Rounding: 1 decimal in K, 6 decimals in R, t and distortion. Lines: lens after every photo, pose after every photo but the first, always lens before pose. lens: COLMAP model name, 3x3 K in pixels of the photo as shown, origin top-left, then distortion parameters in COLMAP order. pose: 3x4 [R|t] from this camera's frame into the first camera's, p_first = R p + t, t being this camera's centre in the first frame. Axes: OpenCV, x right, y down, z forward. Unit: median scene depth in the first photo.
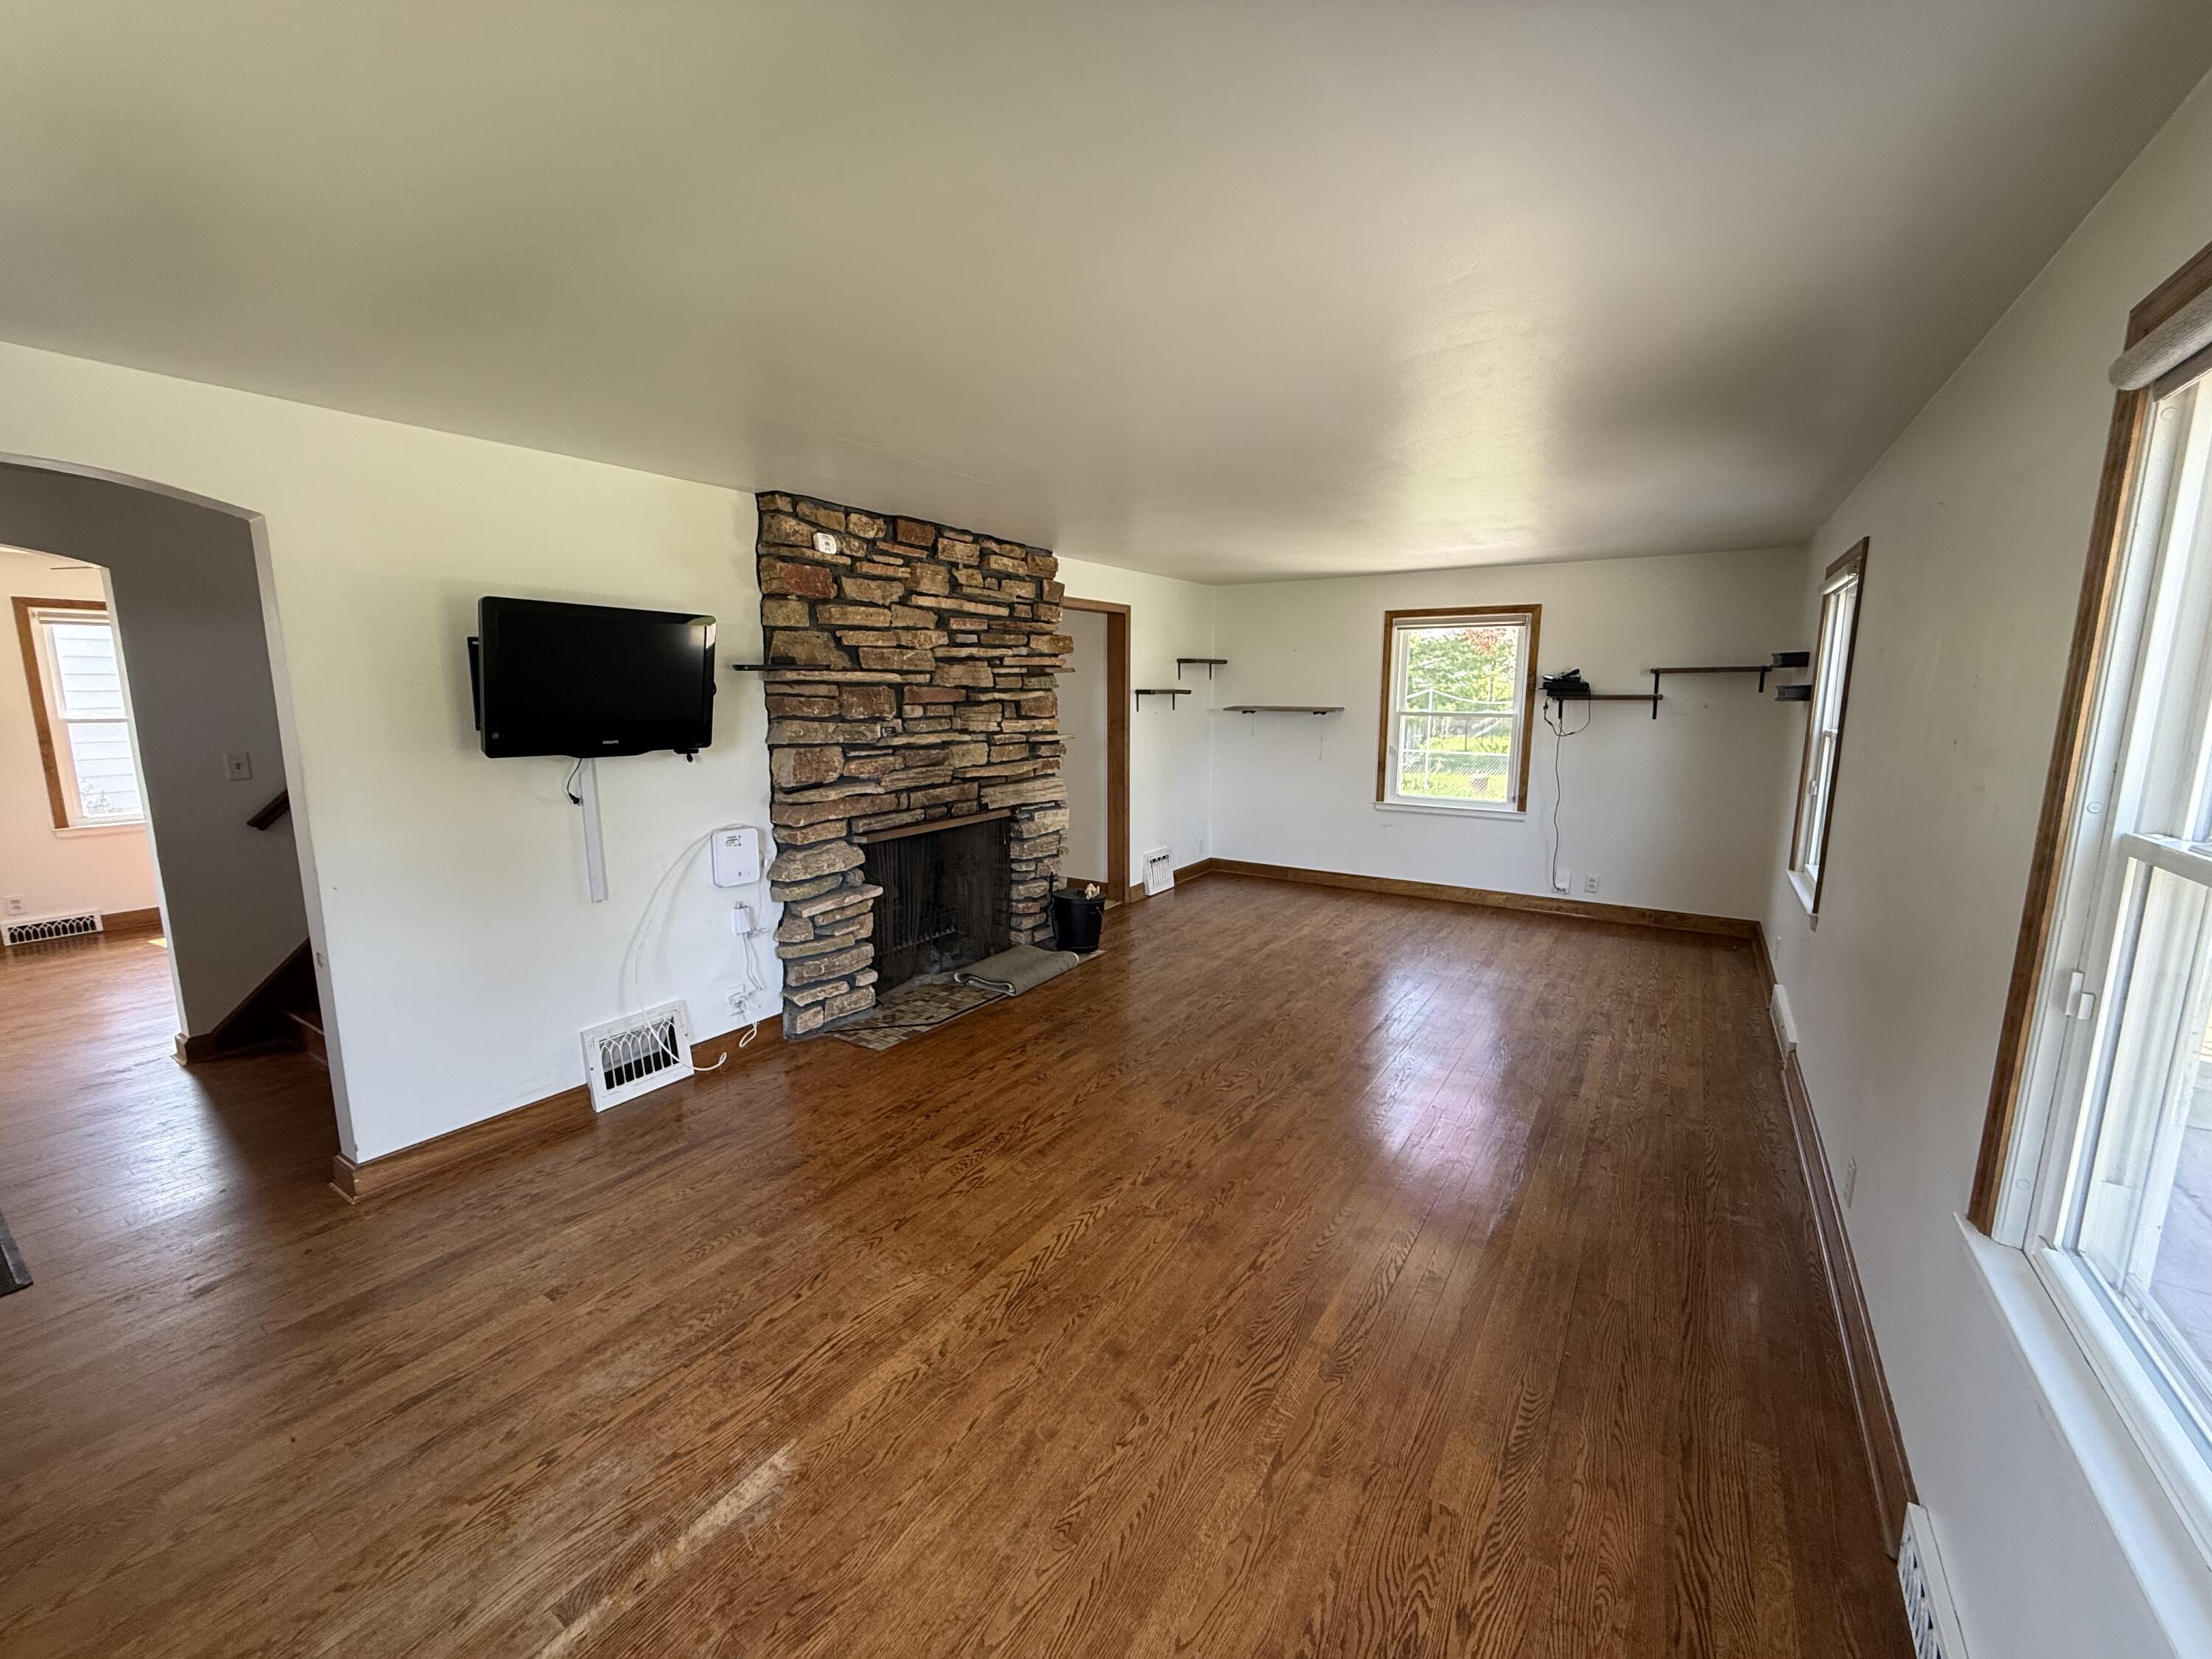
lens RADIAL K [[881.8, 0, 1099.7], [0, 881.8, 830.5], [0, 0, 1]] dist [-0.000094, -0.000172]
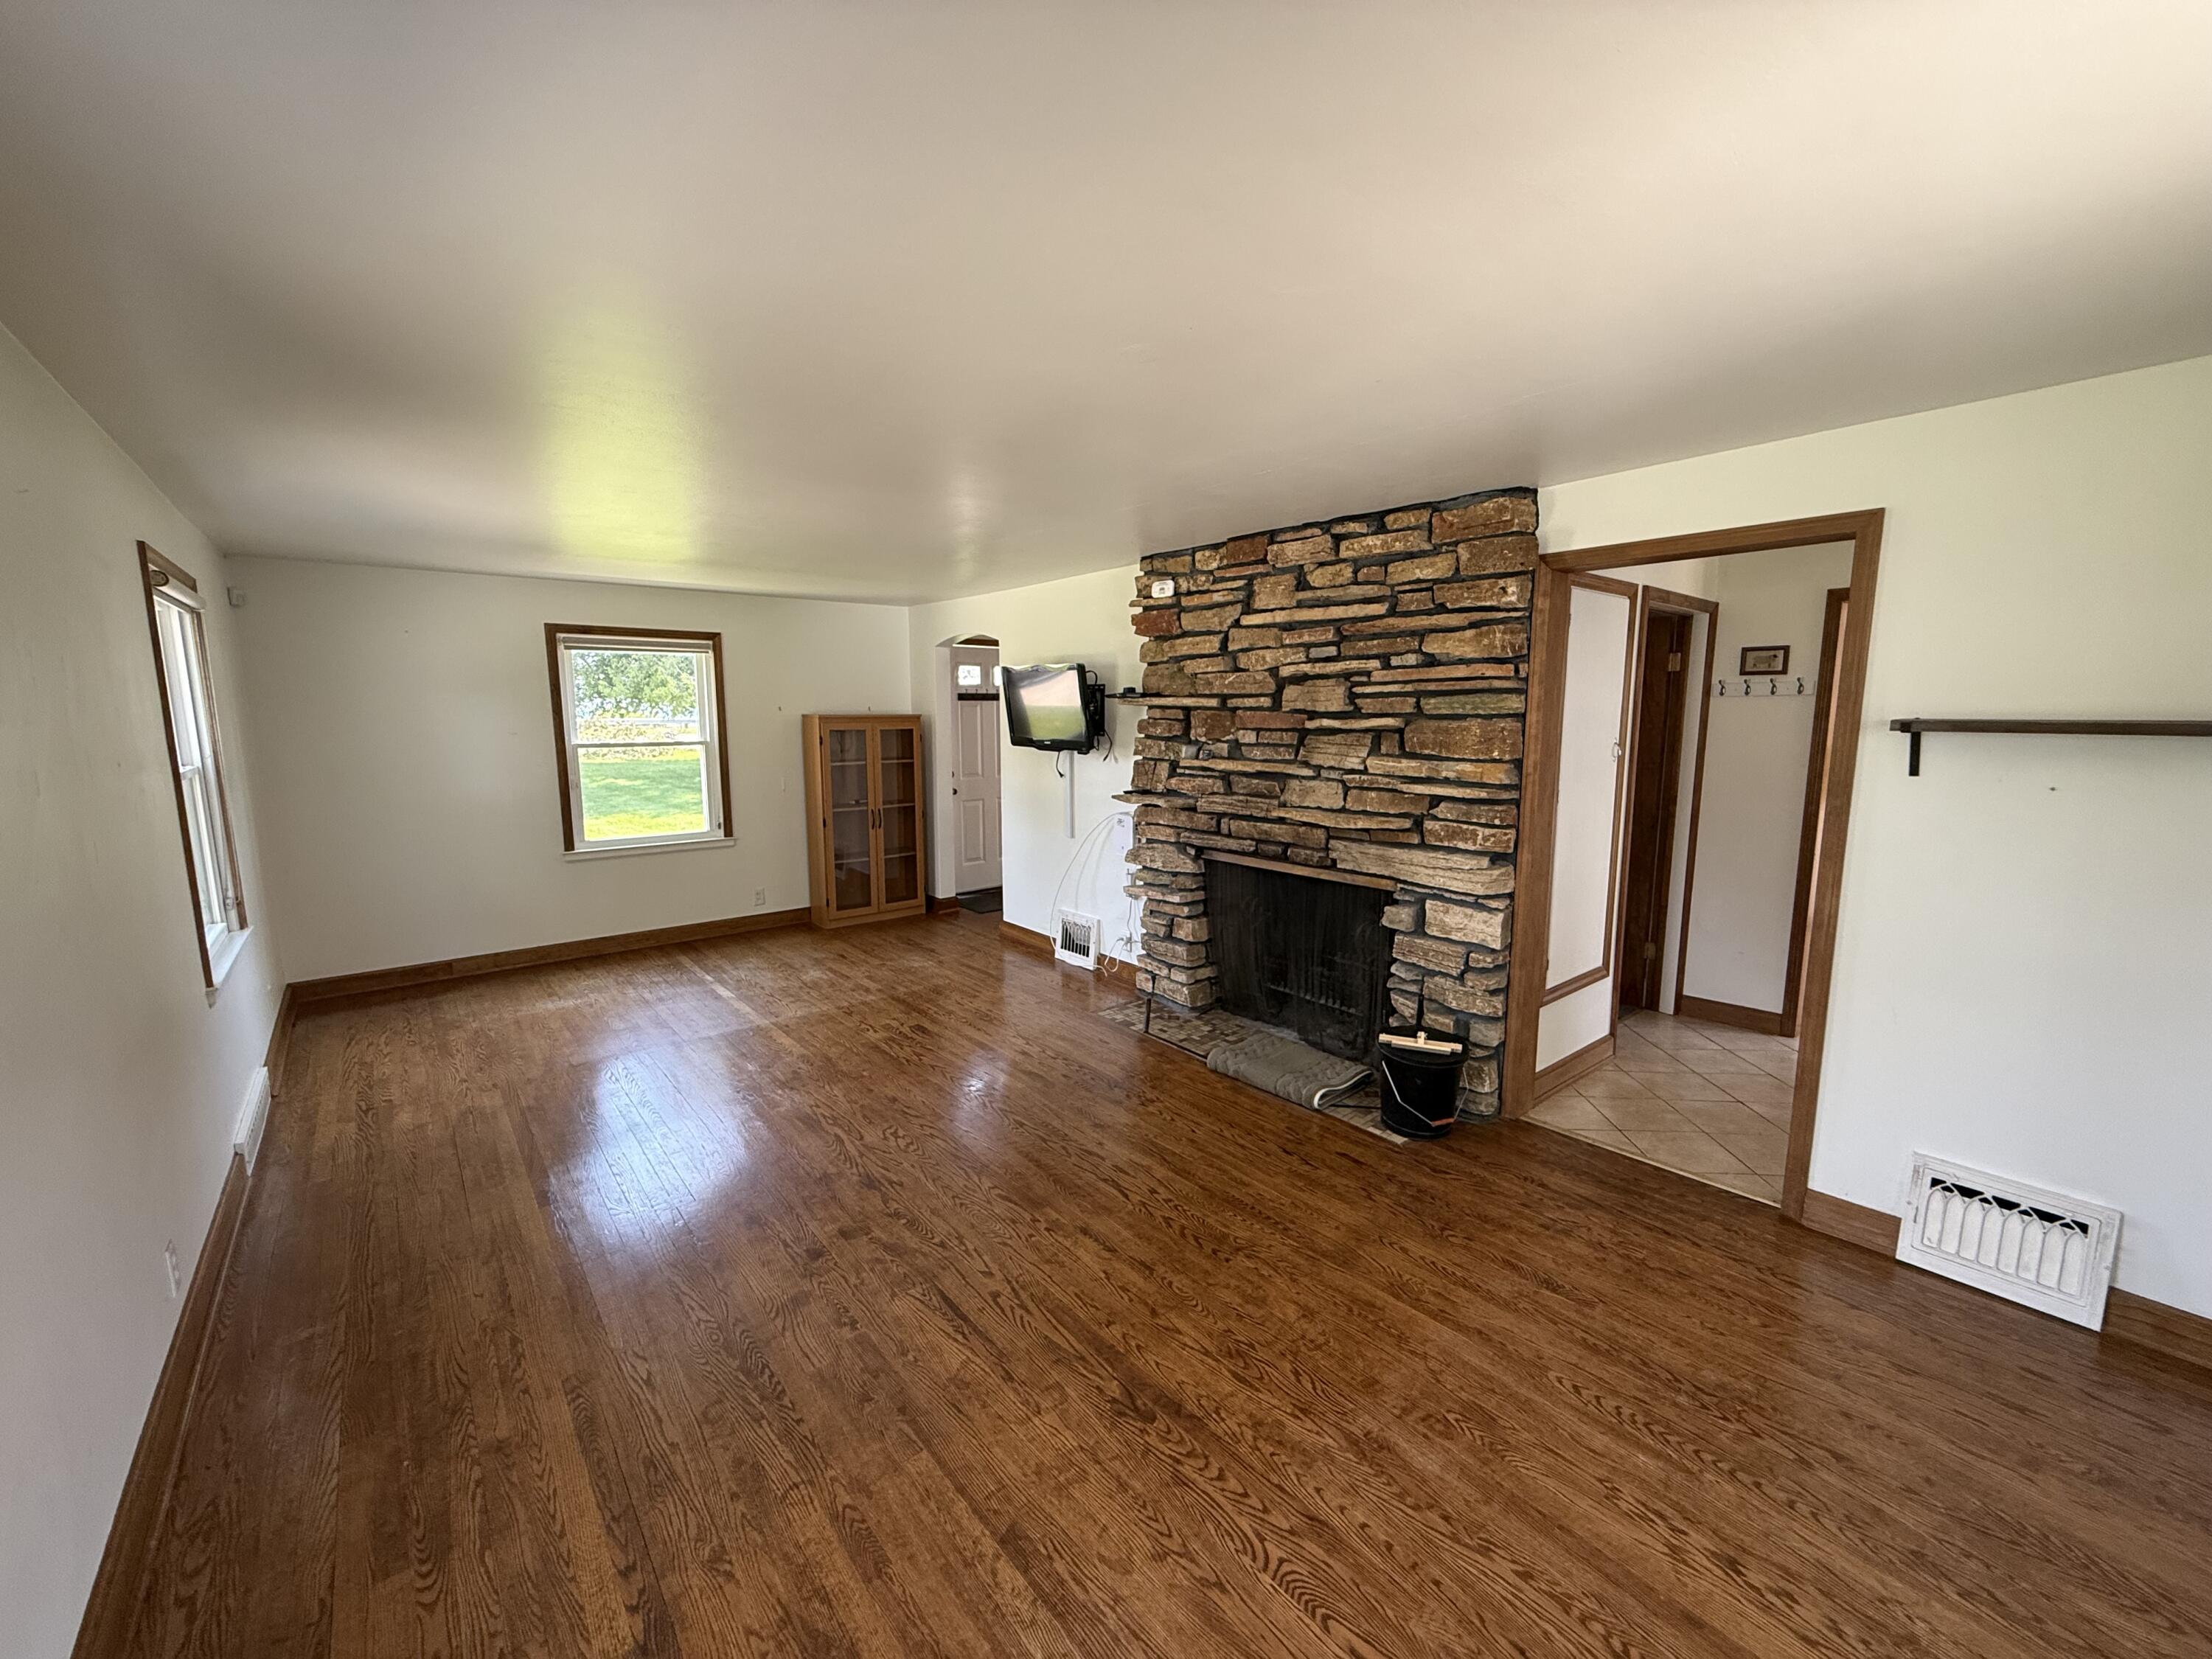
lens RADIAL K [[881.8, 0, 1099.7], [0, 881.8, 830.5], [0, 0, 1]] dist [-0.000094, -0.000172]
pose [[-0.295454, 0.133709, -0.945954, 0.747254], [-0.151133, 0.971148, 0.184474, -0.187412], [0.943327, 0.197469, -0.266721, 1.118858]]
